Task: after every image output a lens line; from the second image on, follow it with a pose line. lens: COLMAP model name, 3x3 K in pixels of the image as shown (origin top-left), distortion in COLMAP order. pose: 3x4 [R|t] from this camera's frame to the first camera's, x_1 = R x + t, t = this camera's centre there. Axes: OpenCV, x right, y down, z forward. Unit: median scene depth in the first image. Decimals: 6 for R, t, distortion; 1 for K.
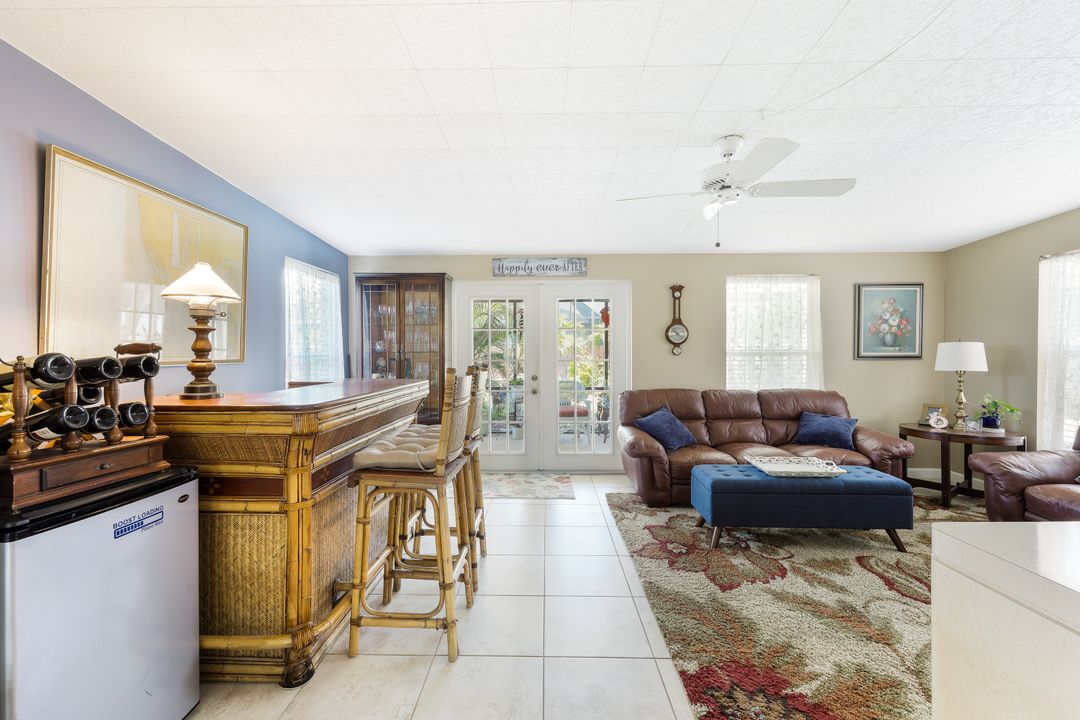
lens RADIAL K [[436.4, 0, 531.9], [0, 436.4, 355.2], [0, 0, 1]] dist [0.000445, -0.000047]
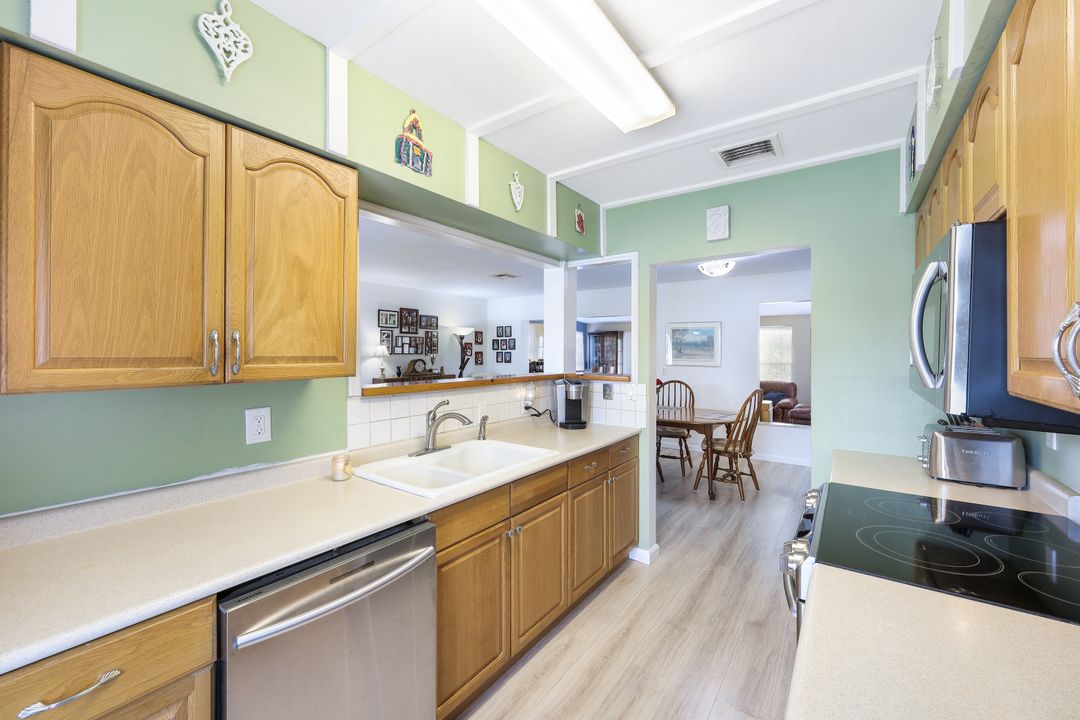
lens RADIAL K [[436.4, 0, 536.5], [0, 436.4, 353.2], [0, 0, 1]] dist [0.000445, -0.000047]
pose [[0.829735, 0.001918, -0.558154, 0.943248], [-0.014417, 0.999734, -0.017997, -0.001464], [0.557971, 0.022979, 0.829542, -1.589385]]
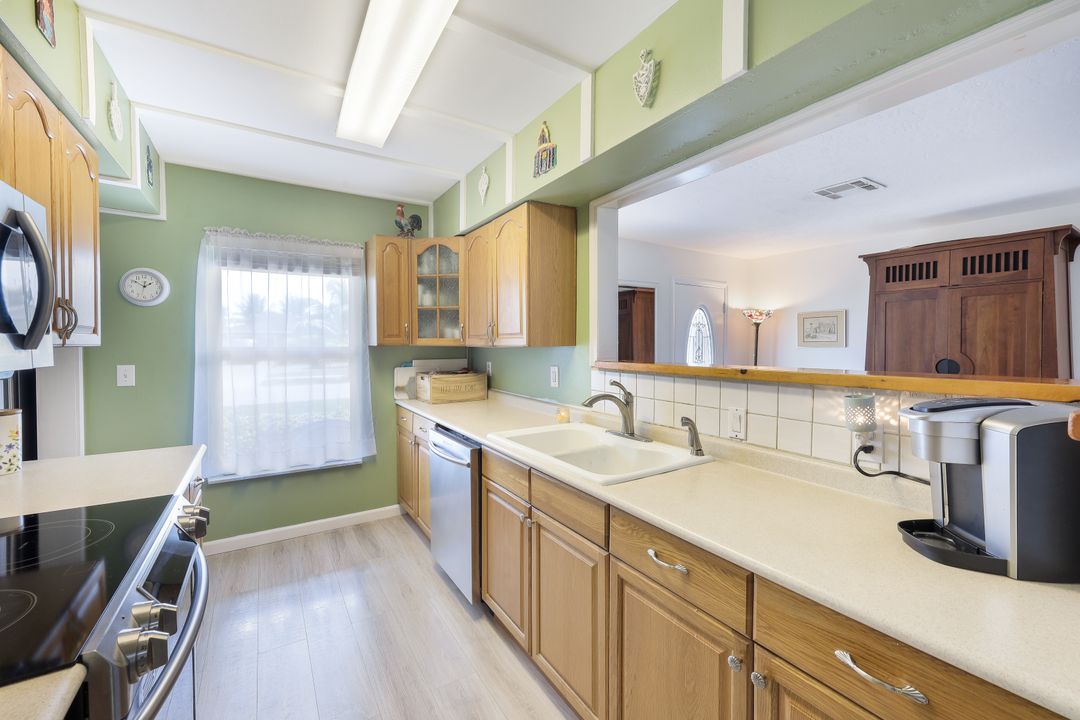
lens RADIAL K [[436.4, 0, 534.5], [0, 436.4, 352.1], [0, 0, 1]] dist [0.000445, -0.000047]
pose [[-0.835060, 0.011349, -0.550042, 0.885143], [-0.011308, 0.999222, 0.037784, -0.000399], [0.550043, 0.037771, -0.834282, -0.776571]]
